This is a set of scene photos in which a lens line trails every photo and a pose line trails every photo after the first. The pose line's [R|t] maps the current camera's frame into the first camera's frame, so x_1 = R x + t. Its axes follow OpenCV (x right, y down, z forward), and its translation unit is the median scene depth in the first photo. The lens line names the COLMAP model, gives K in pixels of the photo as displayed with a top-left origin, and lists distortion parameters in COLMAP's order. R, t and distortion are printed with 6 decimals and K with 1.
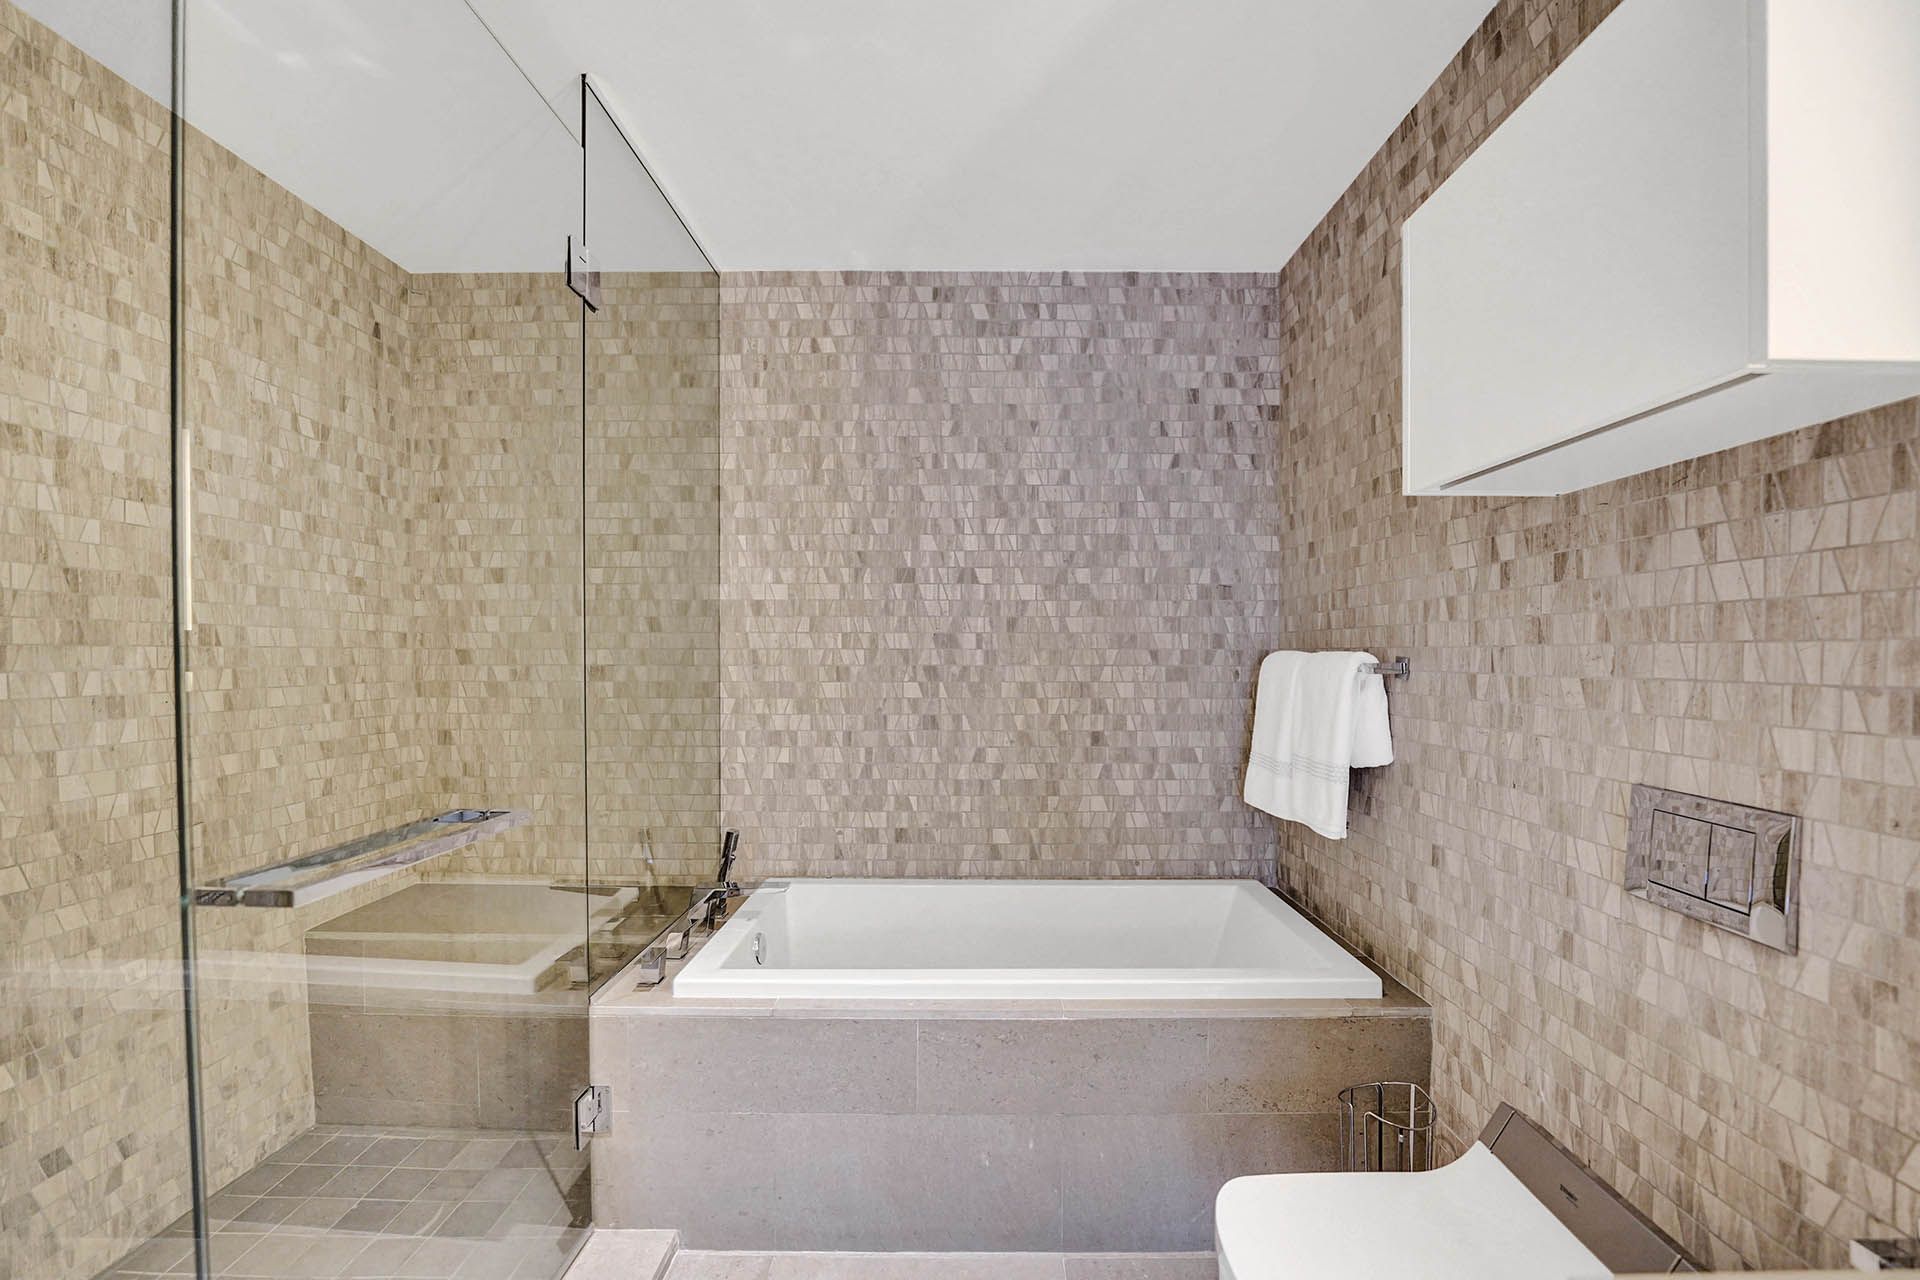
lens RADIAL K [[828.3, 0, 963.4], [0, 828.3, 658.0], [0, 0, 1]] dist [-0.020888, 0.001679]
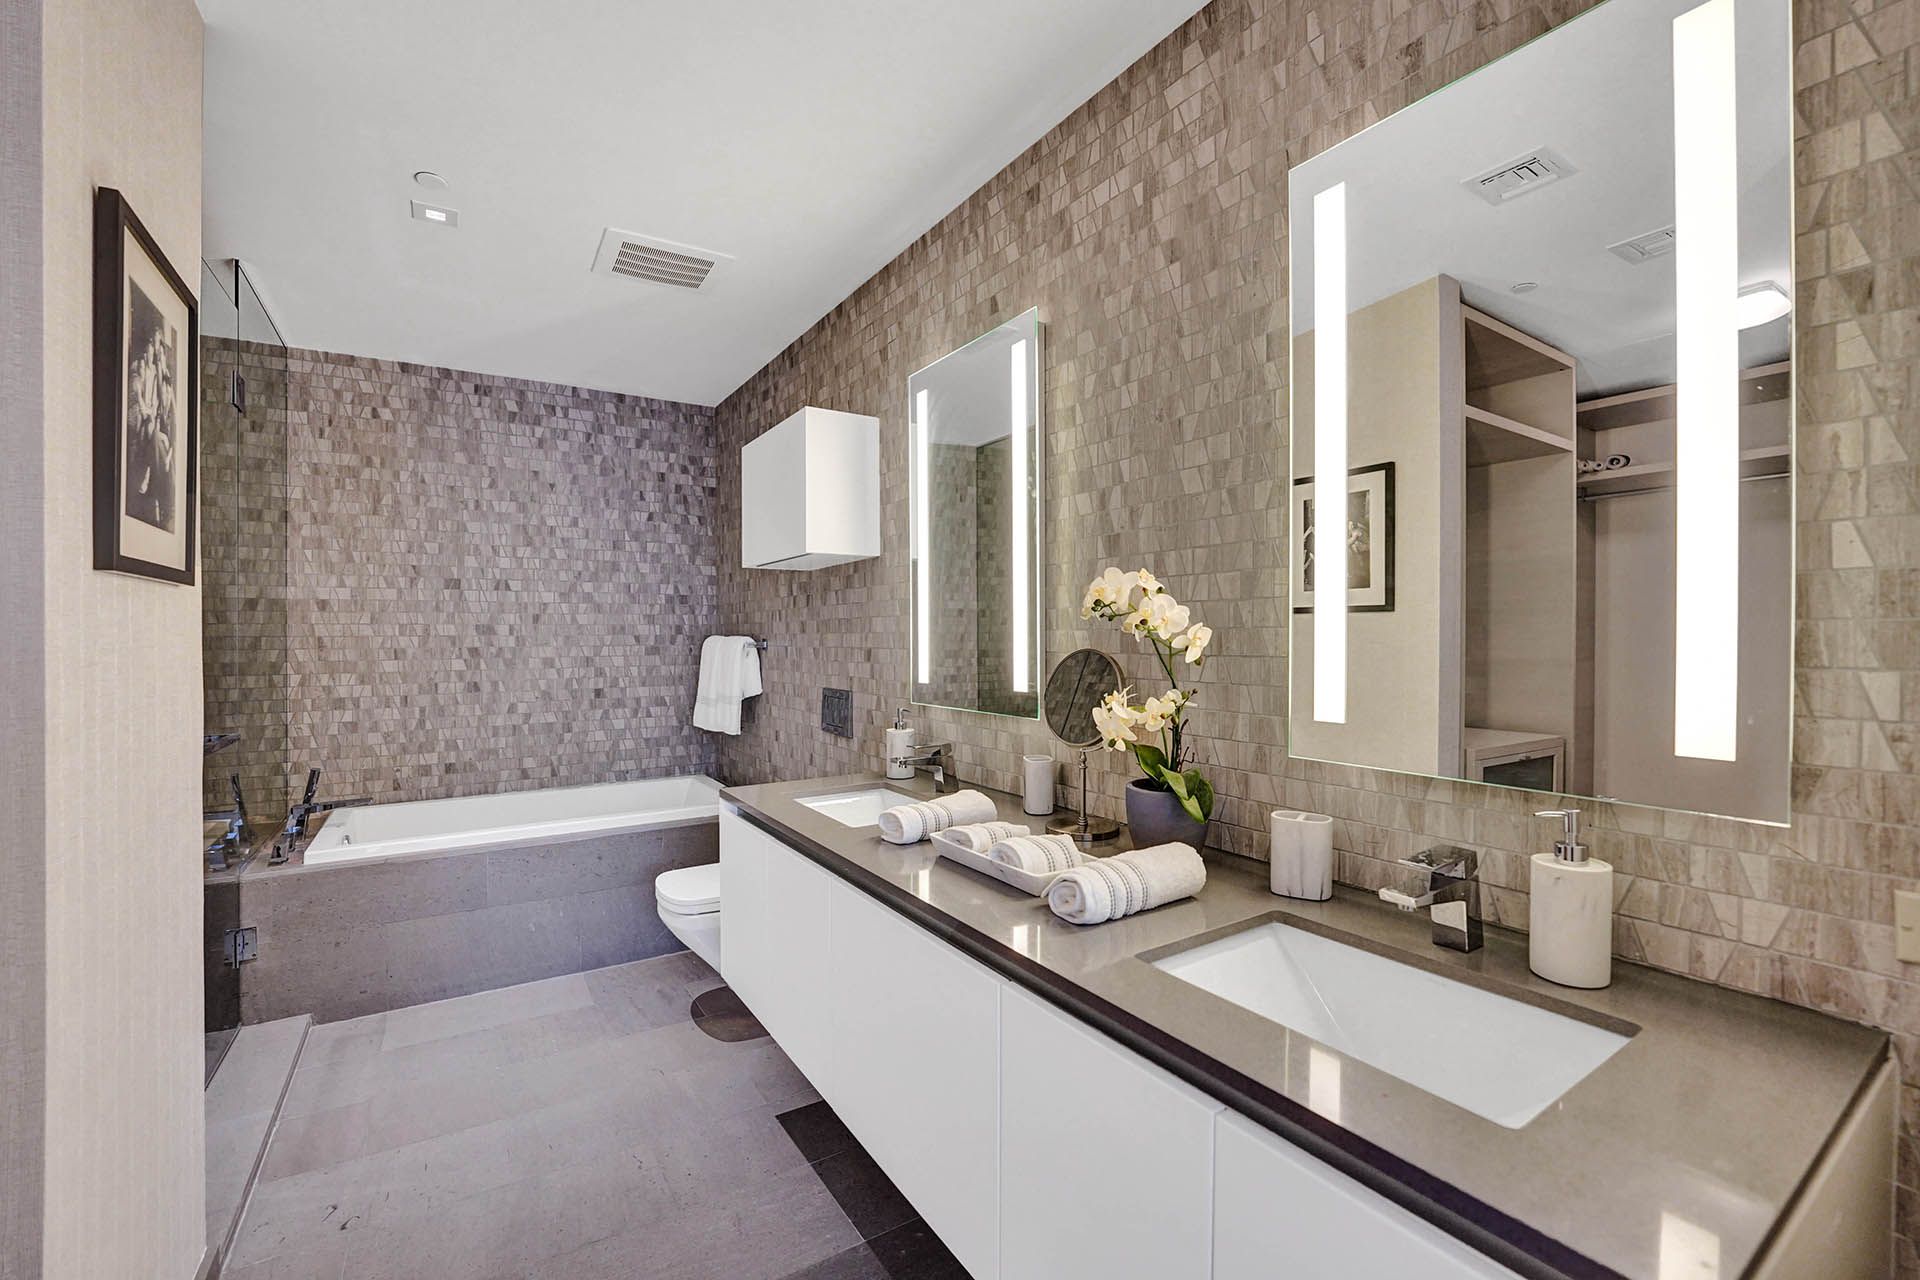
lens RADIAL K [[828.3, 0, 965.6], [0, 828.3, 638.7], [0, 0, 1]] dist [-0.020888, 0.001679]
pose [[0.839107, -0.007559, 0.543914, -0.099621], [0.008508, 0.999964, 0.000771, 0.000582], [-0.543900, 0.003981, 0.839140, -0.659403]]
